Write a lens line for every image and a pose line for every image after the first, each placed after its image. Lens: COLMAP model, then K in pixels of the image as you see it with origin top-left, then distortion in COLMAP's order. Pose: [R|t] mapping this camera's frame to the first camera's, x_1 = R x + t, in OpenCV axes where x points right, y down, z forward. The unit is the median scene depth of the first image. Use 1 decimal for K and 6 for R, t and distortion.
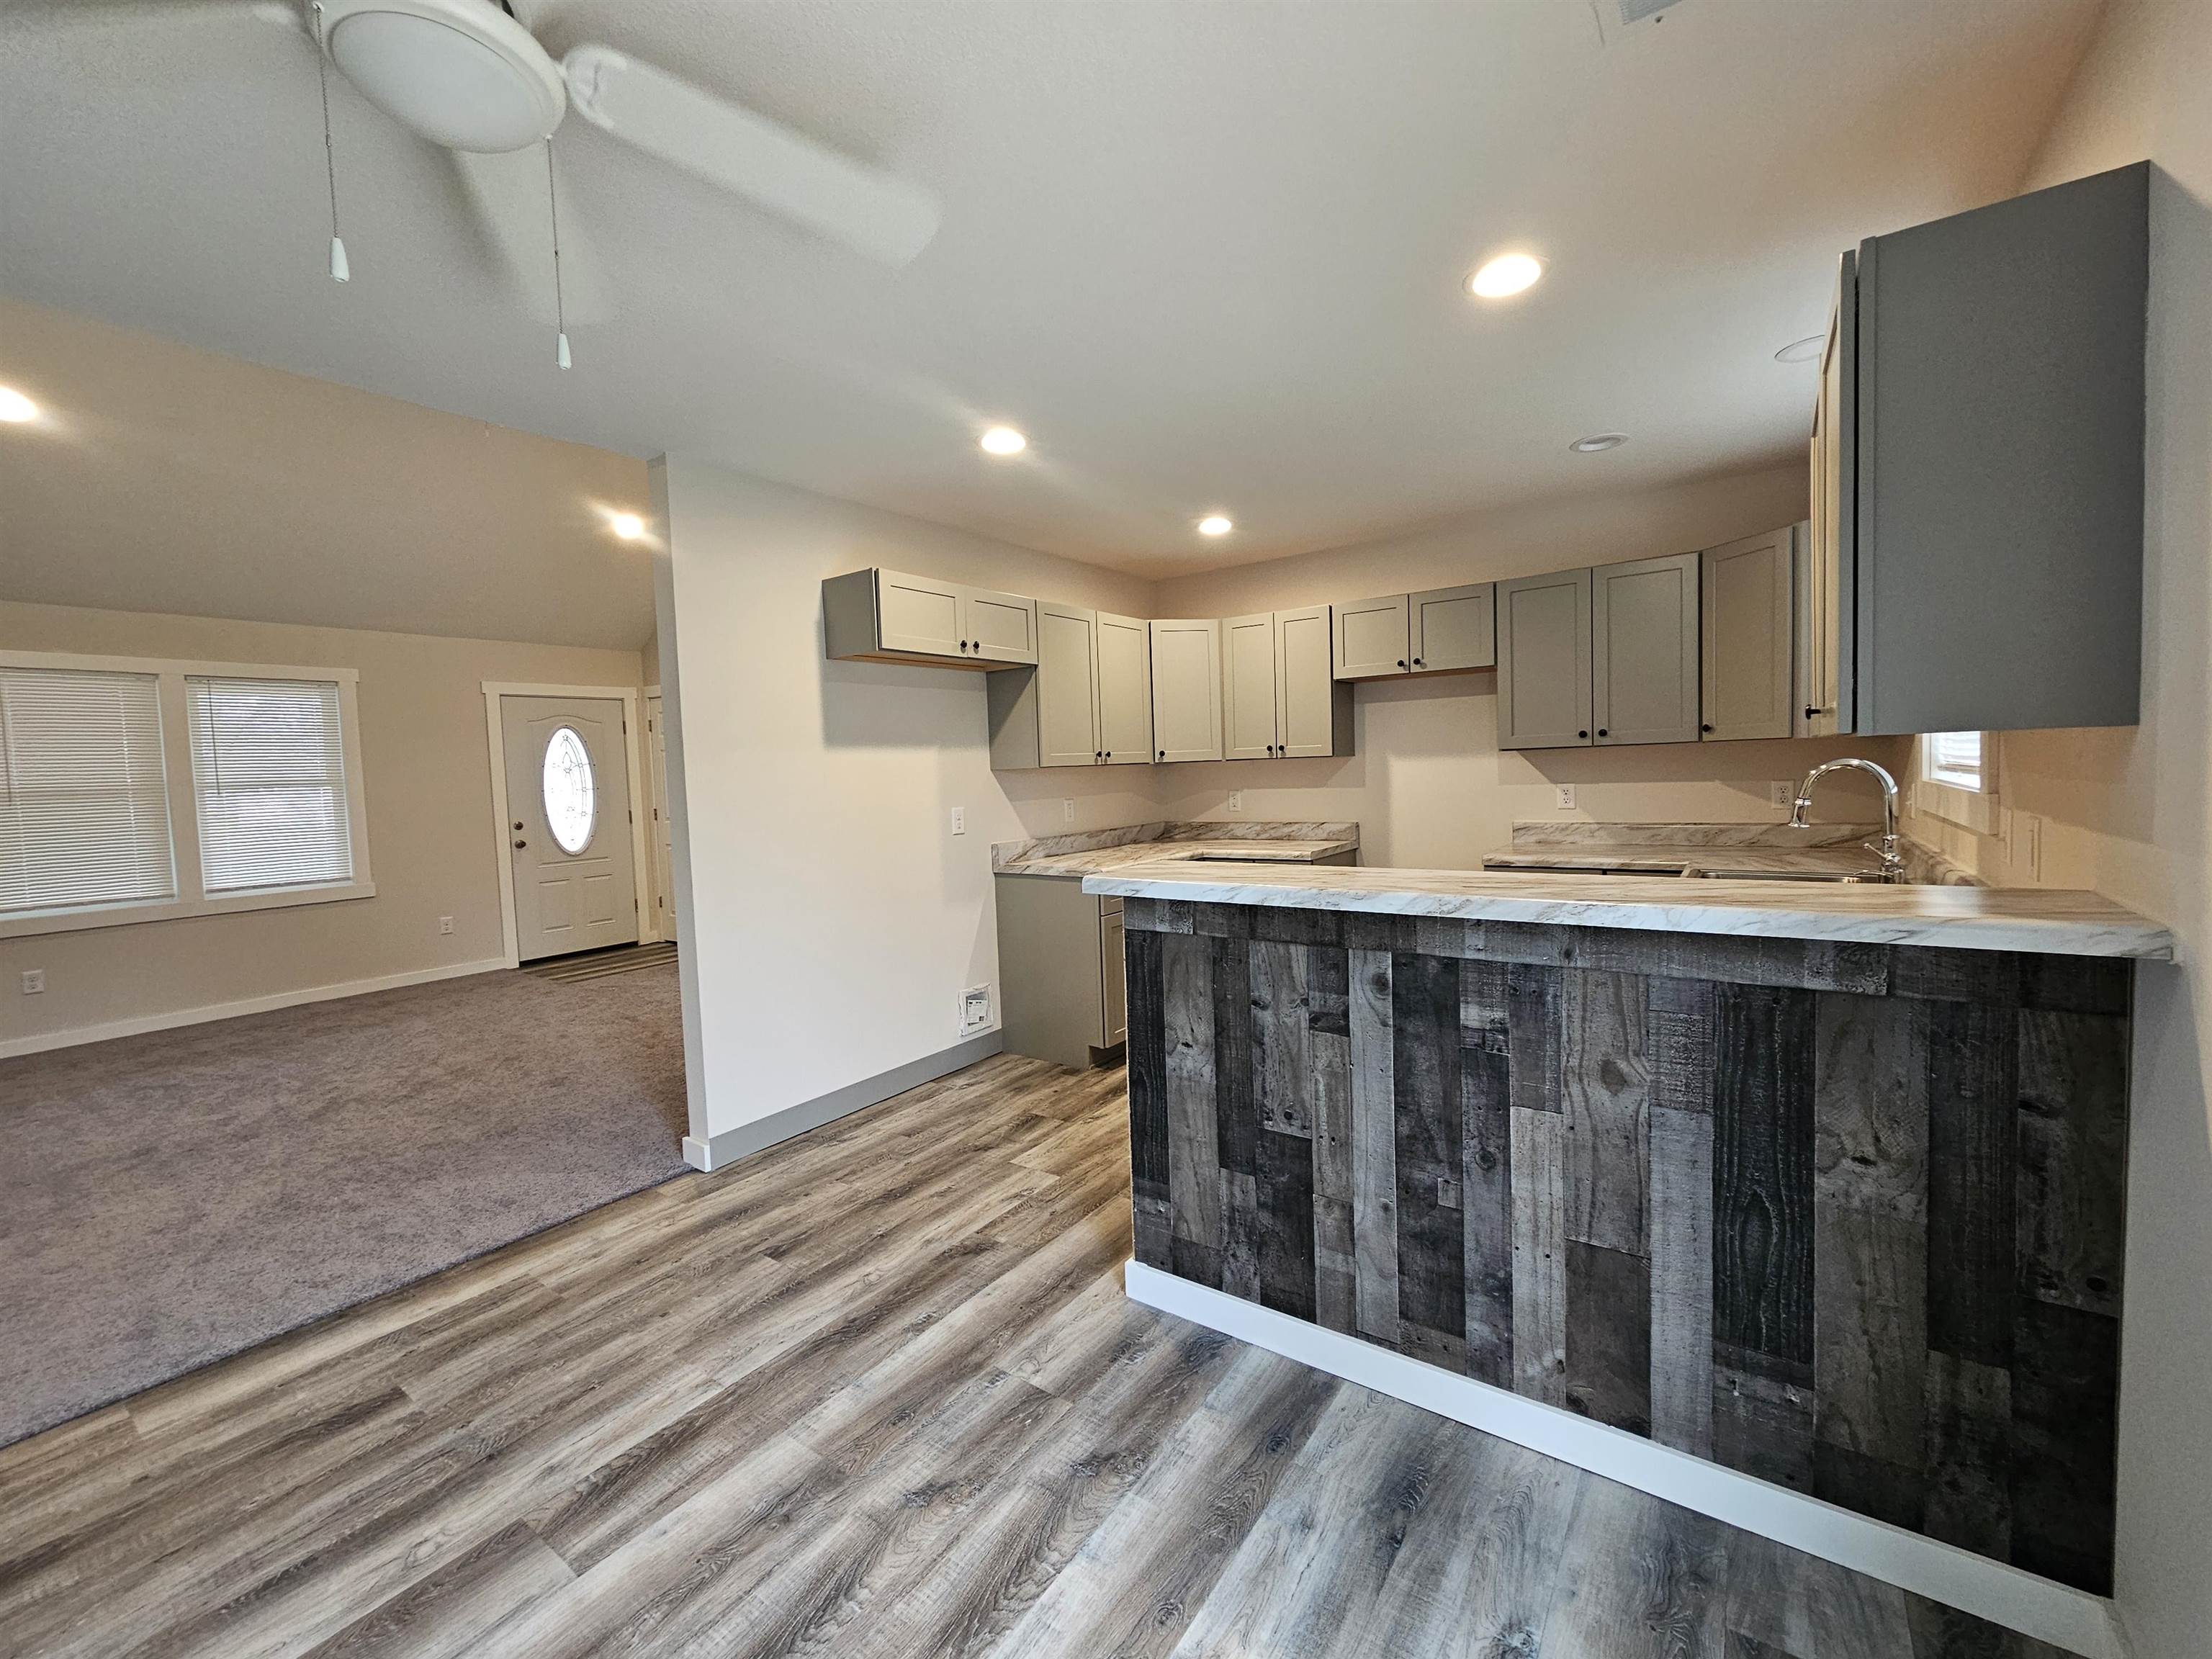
lens RADIAL K [[912.5, 0, 1094.2], [0, 912.5, 816.2], [0, 0, 1]] dist [0.002004, 0.000332]
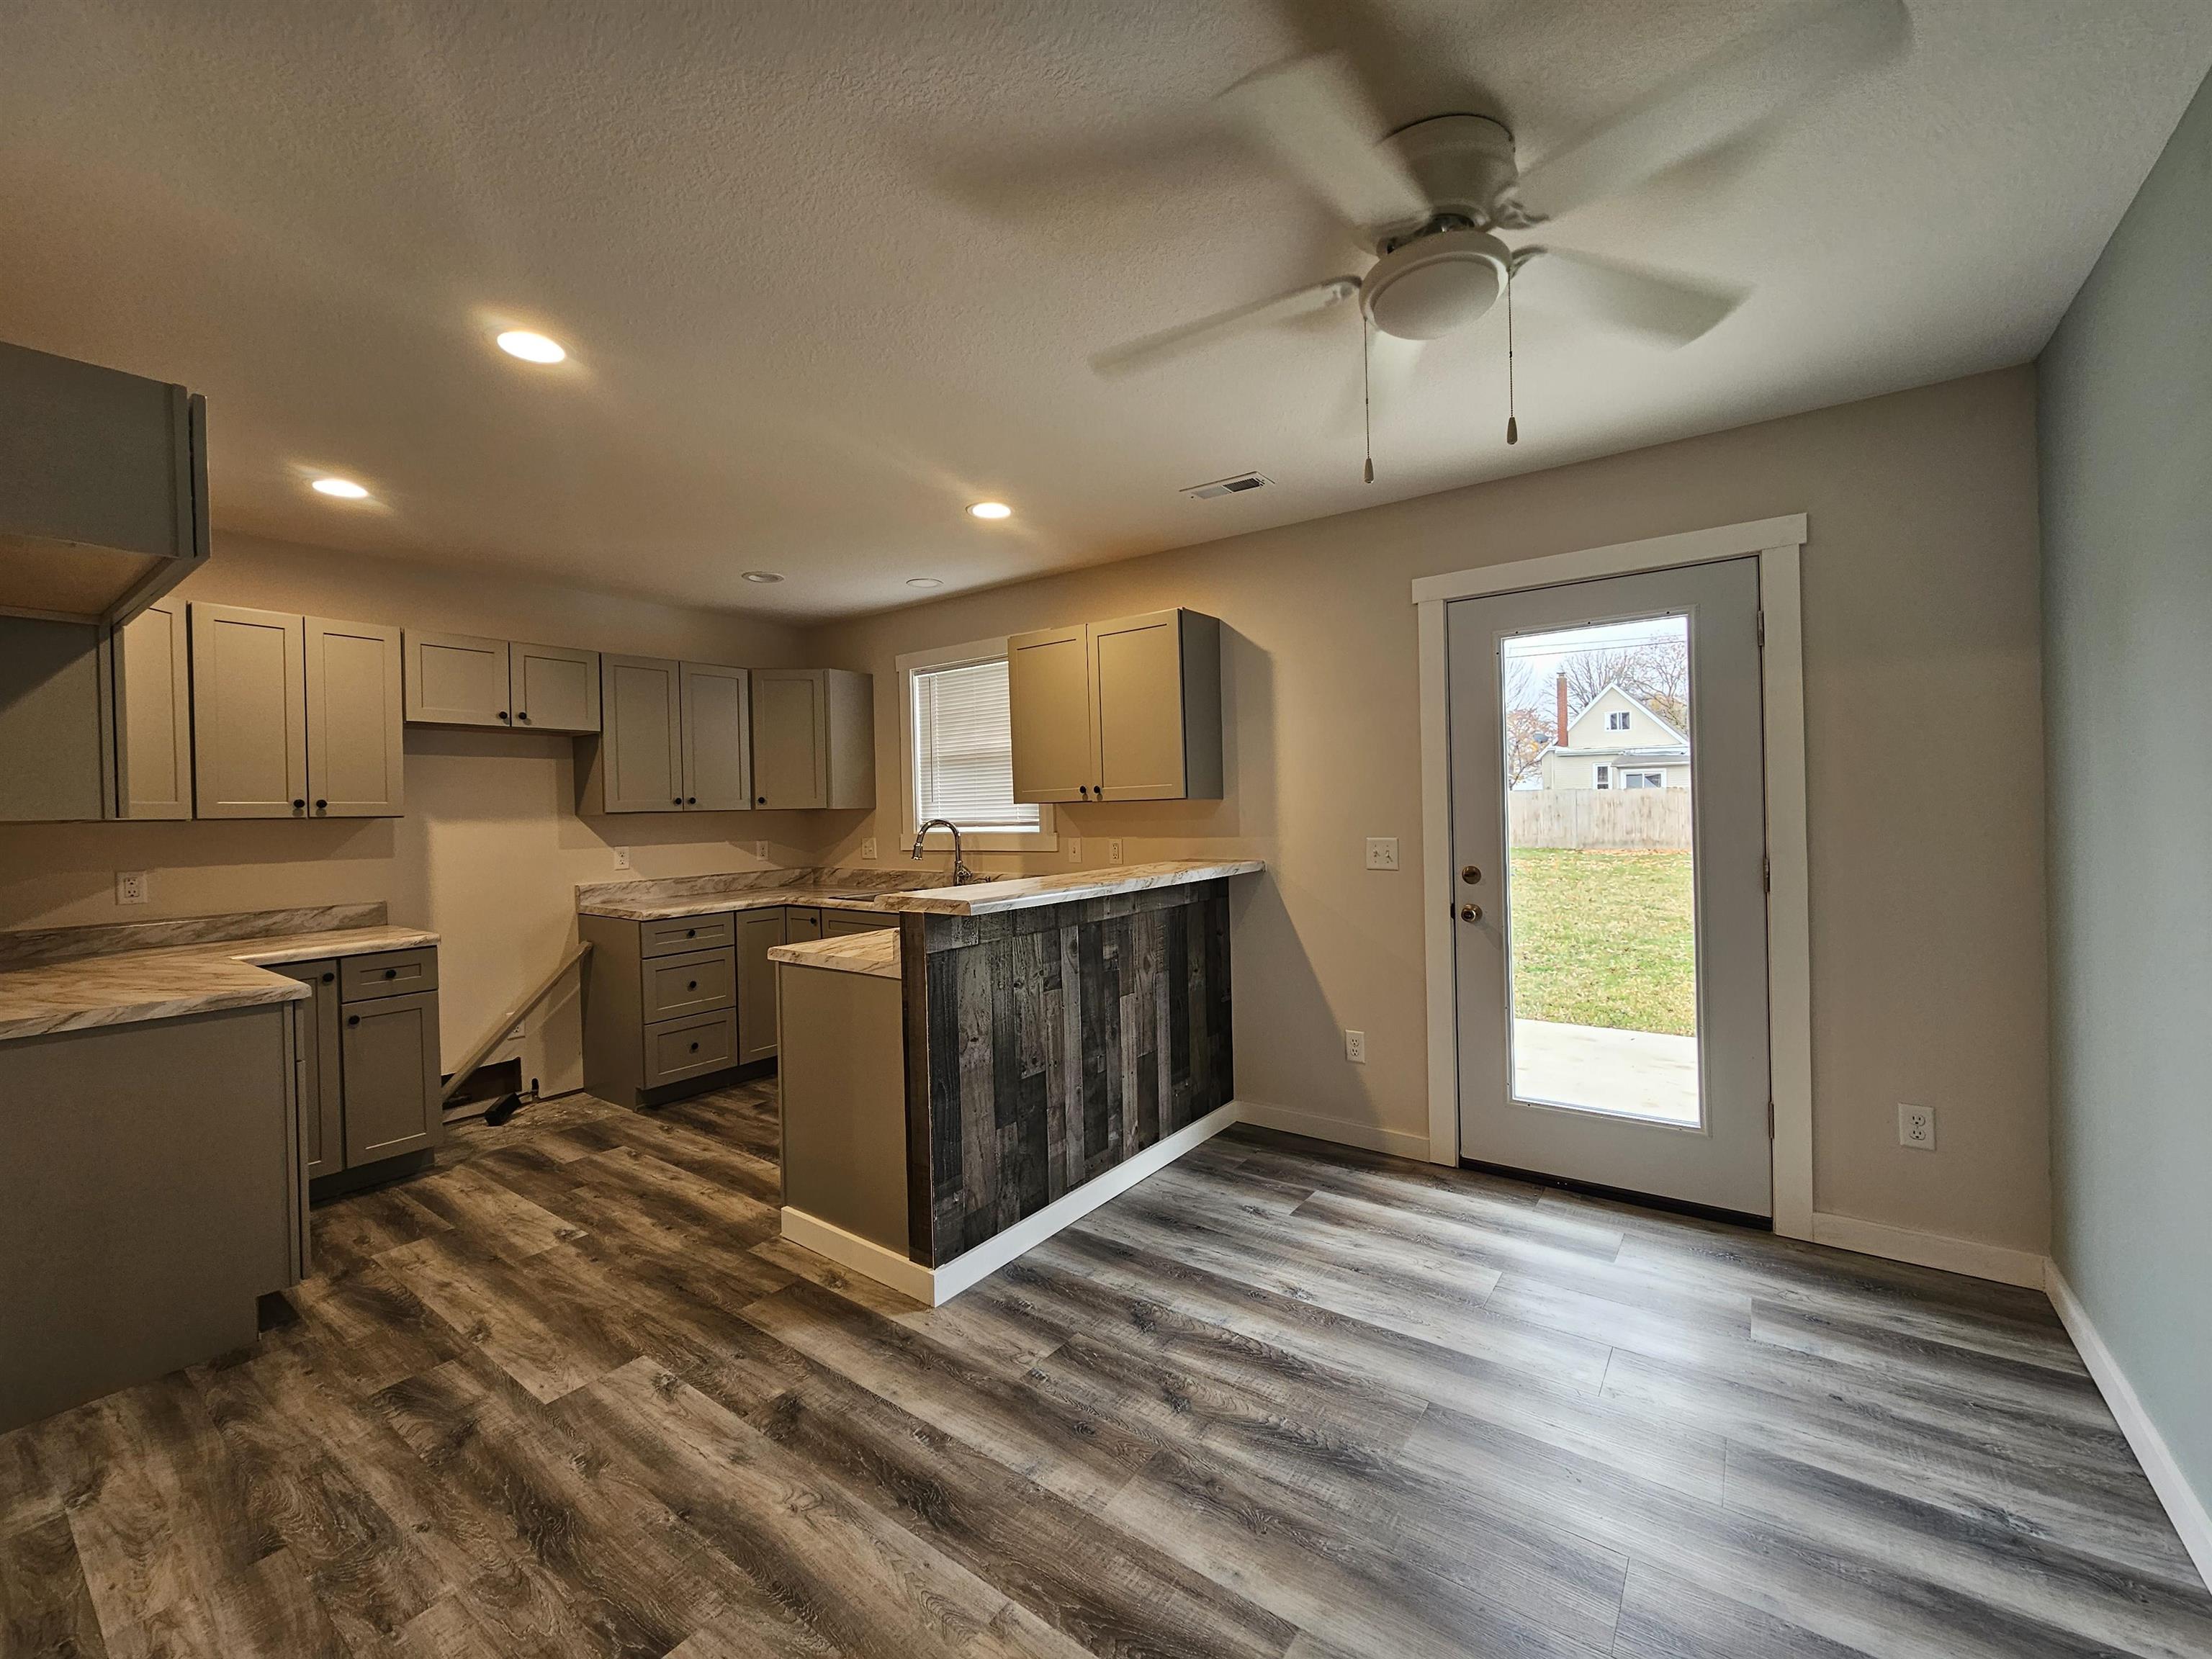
lens RADIAL K [[912.5, 0, 1094.2], [0, 912.5, 816.2], [0, 0, 1]] dist [0.002004, 0.000332]
pose [[0.006900, 0.028987, 0.999556, -1.220448], [0.076772, 0.996614, -0.029431, 0.008485], [-0.997025, 0.076941, 0.004651, 0.911723]]
